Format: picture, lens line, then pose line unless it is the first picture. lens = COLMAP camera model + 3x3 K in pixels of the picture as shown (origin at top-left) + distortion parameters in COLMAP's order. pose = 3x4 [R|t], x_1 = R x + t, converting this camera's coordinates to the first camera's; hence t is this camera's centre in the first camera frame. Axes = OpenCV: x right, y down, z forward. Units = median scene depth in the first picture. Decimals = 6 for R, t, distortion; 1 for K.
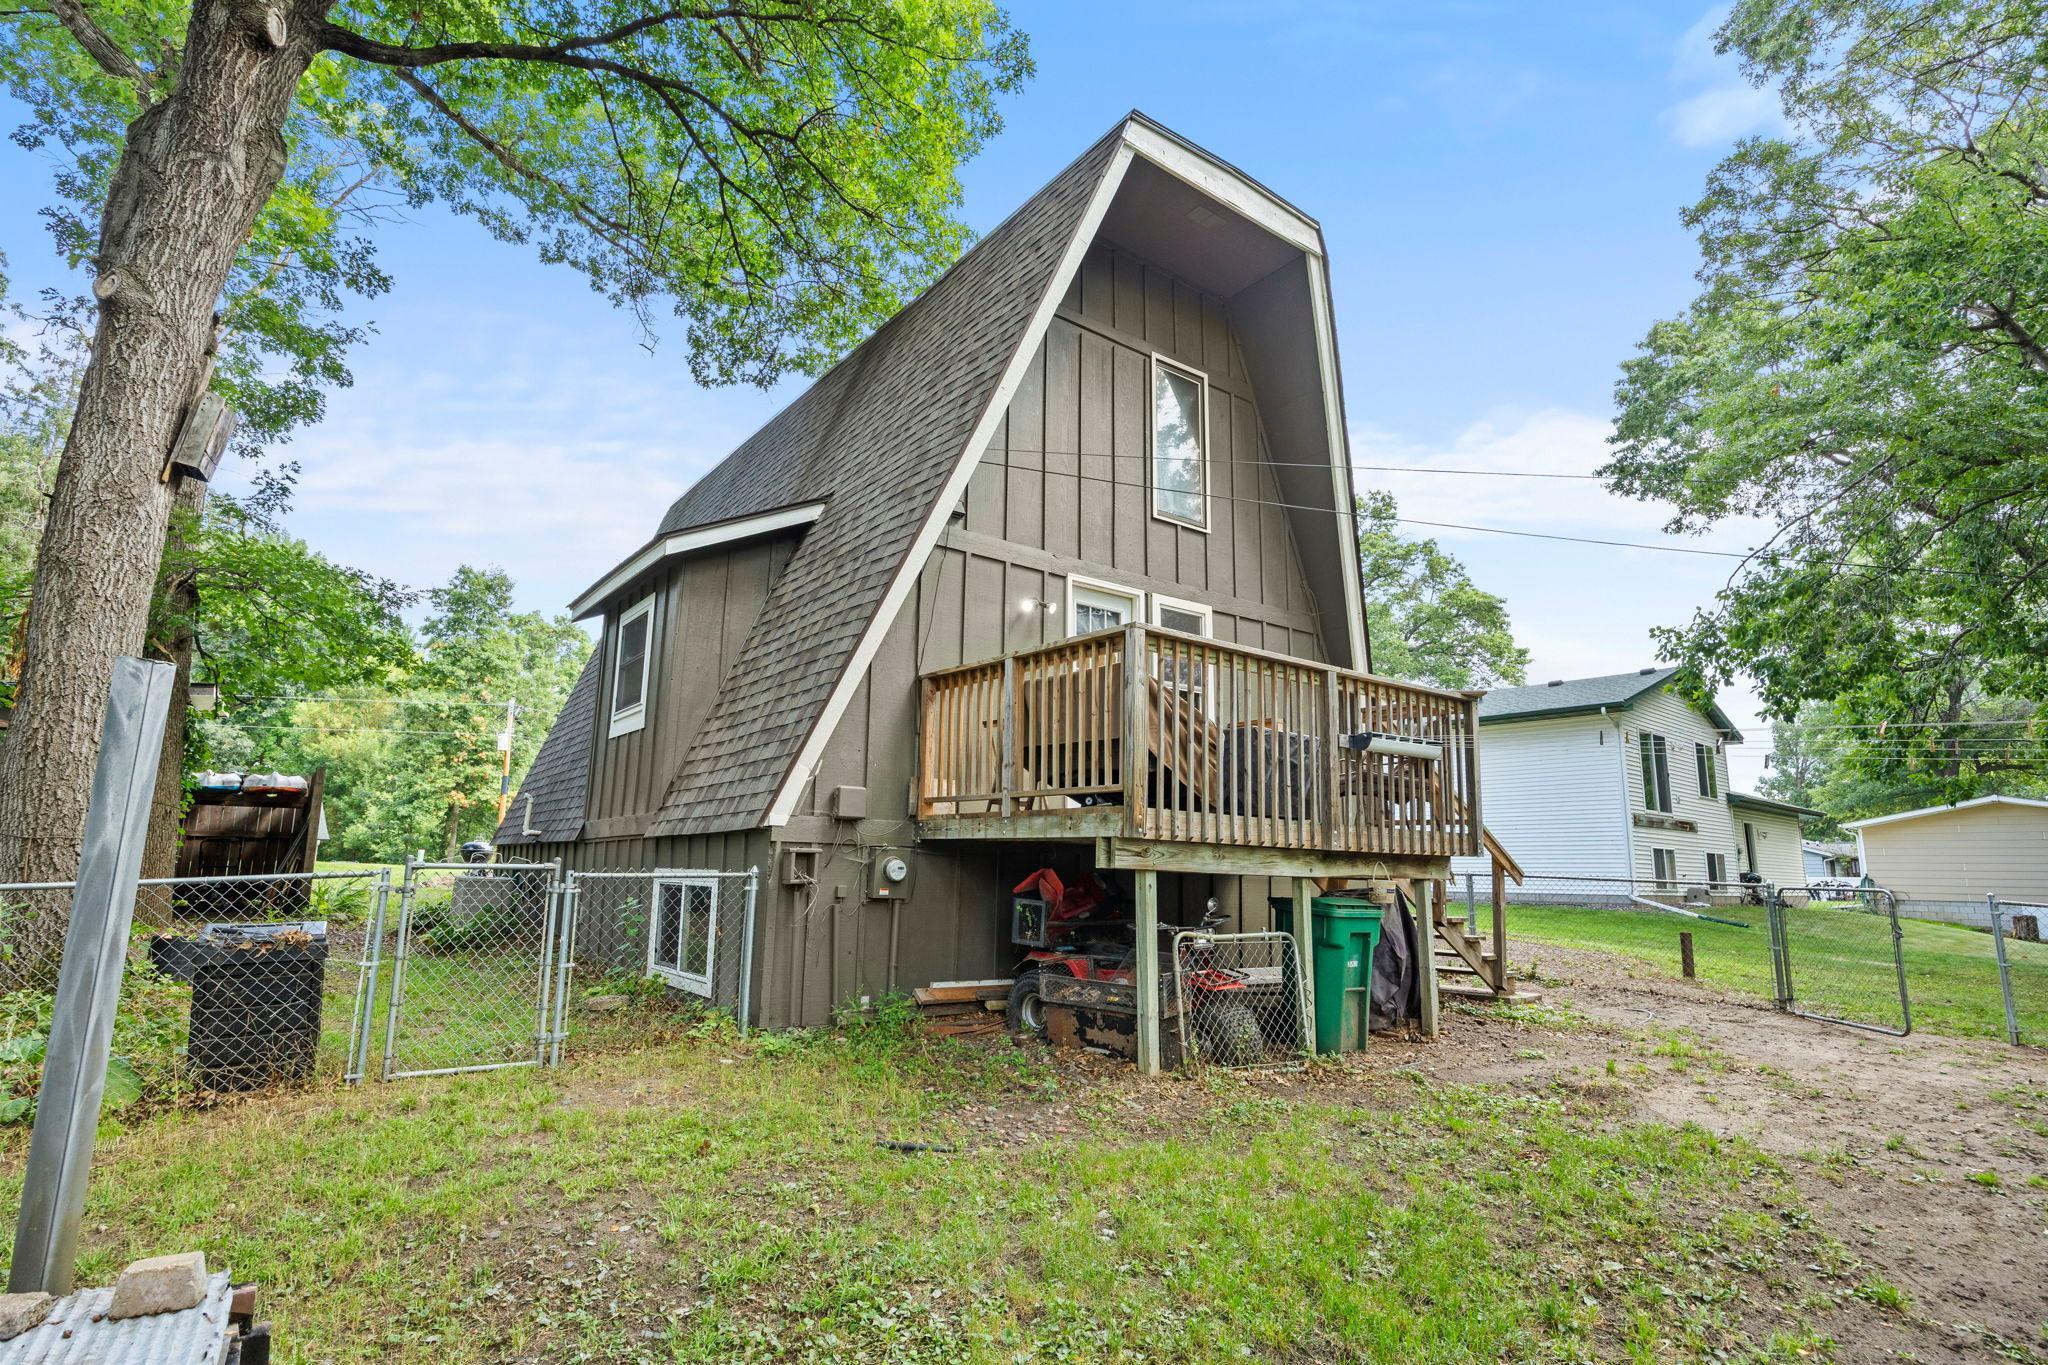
lens RADIAL K [[1025.1, 0, 1024.0], [0, 1025.1, 682.5], [0, 0, 1]] dist [-0.008068, -0.001117]
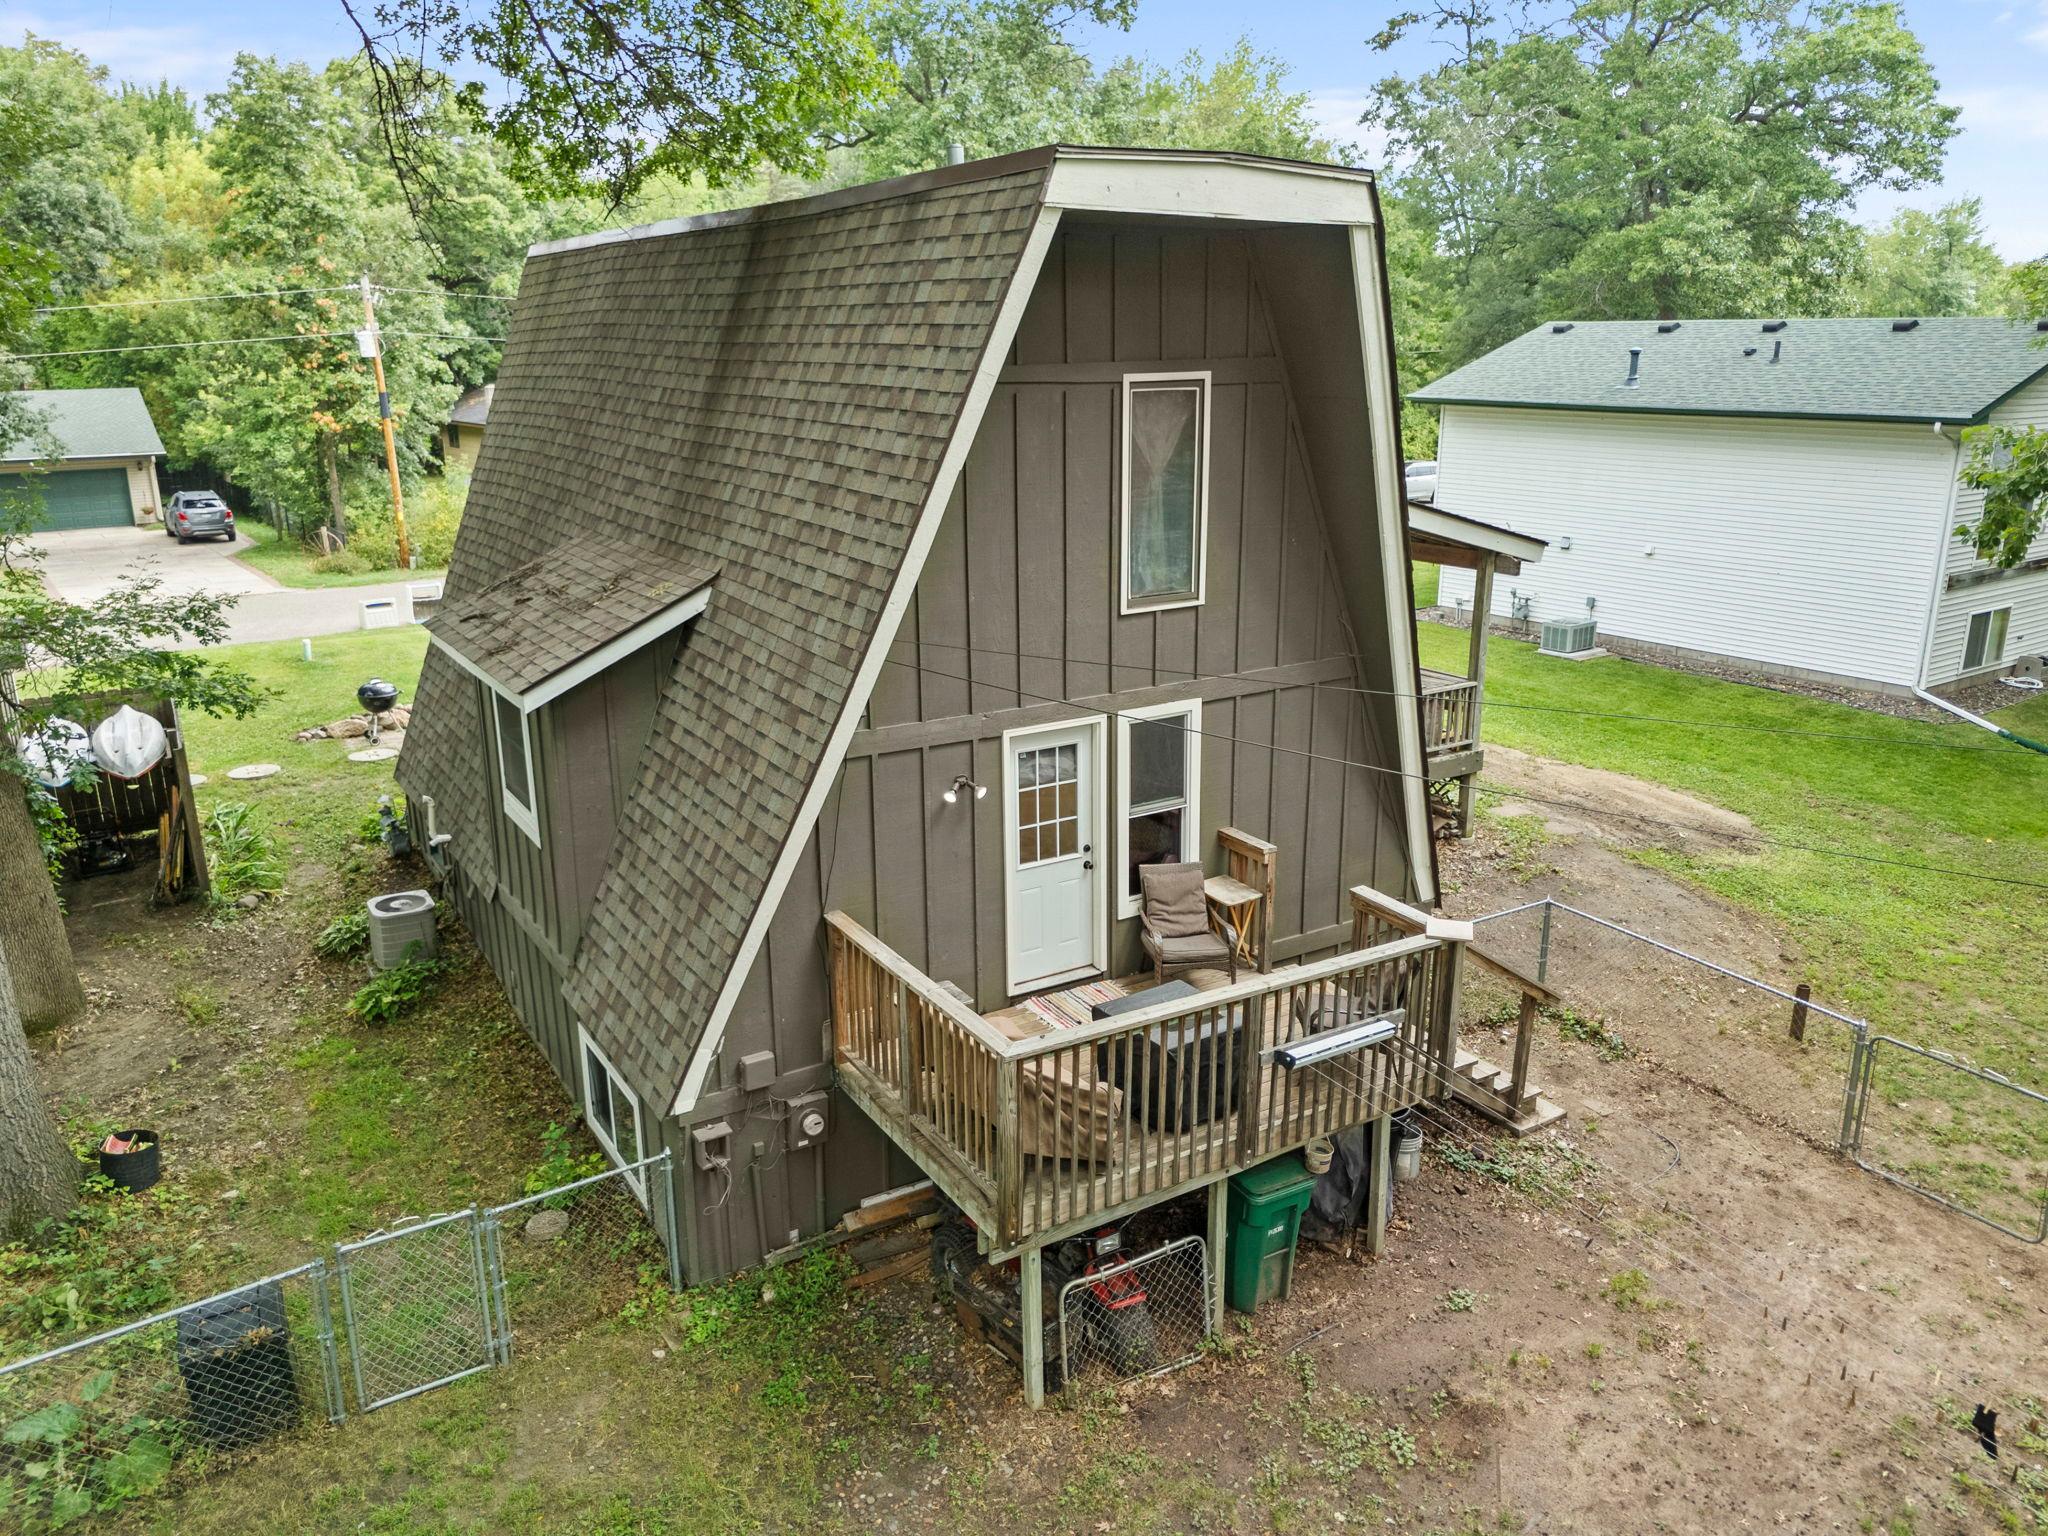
lens RADIAL K [[1495.9, 0, 1024.0], [0, 1495.9, 768.0], [0, 0, 1]] dist [0.084478, -0.086493]
pose [[0.995621, -0.000458, -0.093484, 0.172619], [0.042056, 0.895279, 0.443517, -0.617791], [0.083491, -0.445506, 0.891377, -0.089242]]
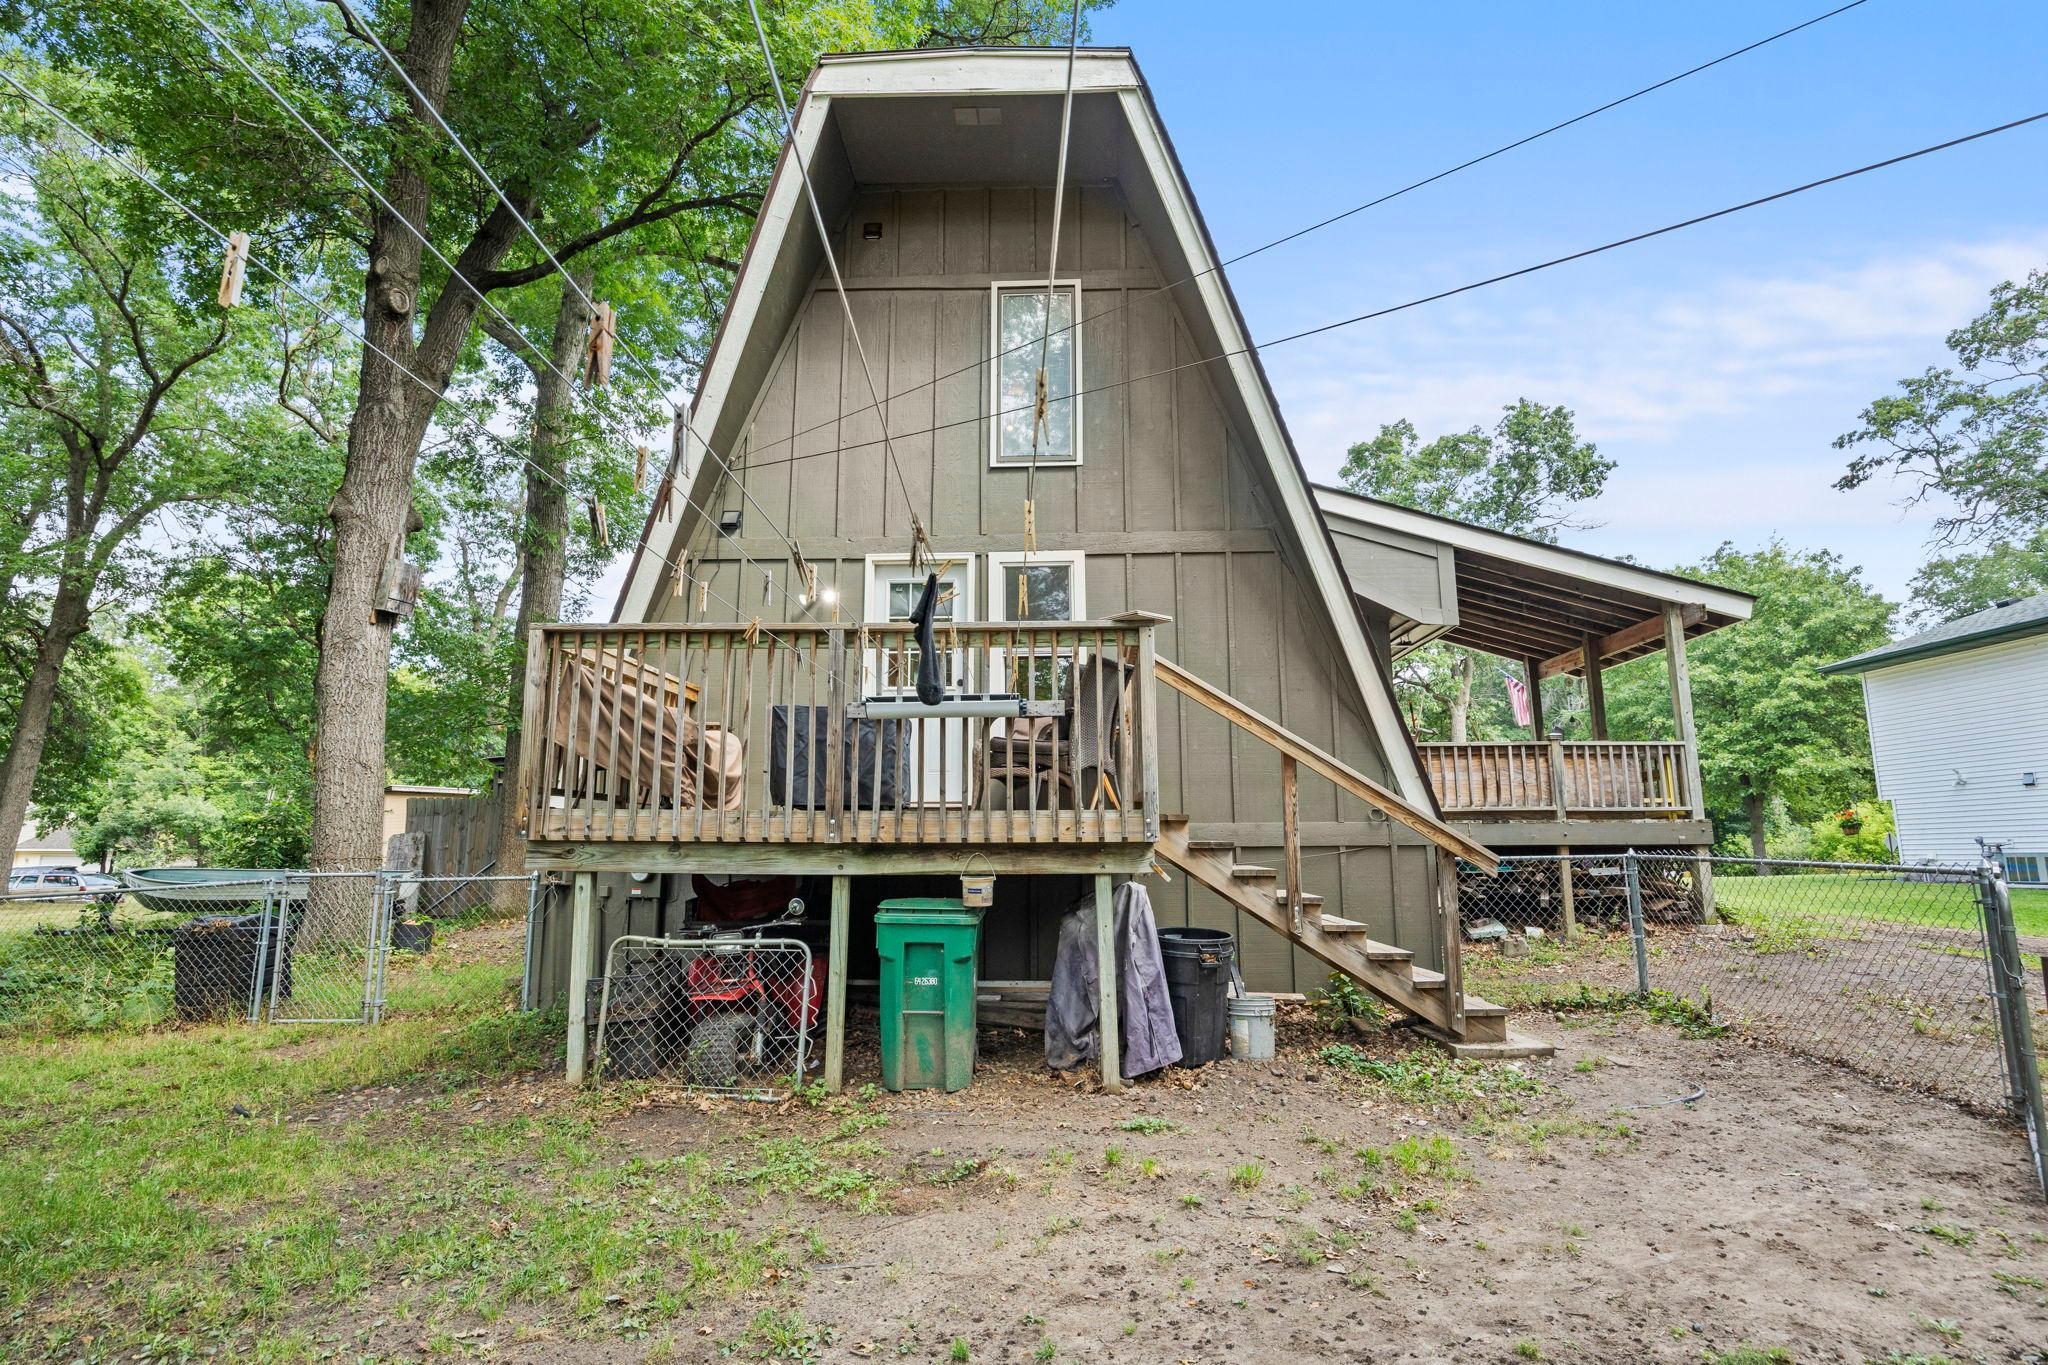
lens RADIAL K [[1021.1, 0, 1024.0], [0, 1021.1, 682.5], [0, 0, 1]] dist [-0.013301, 0.000797]
pose [[0.781153, -0.126137, -0.611465, 0.722688], [0.132016, 0.990605, -0.035697, 0.063756], [0.610223, -0.052838, 0.790466, 0.336708]]
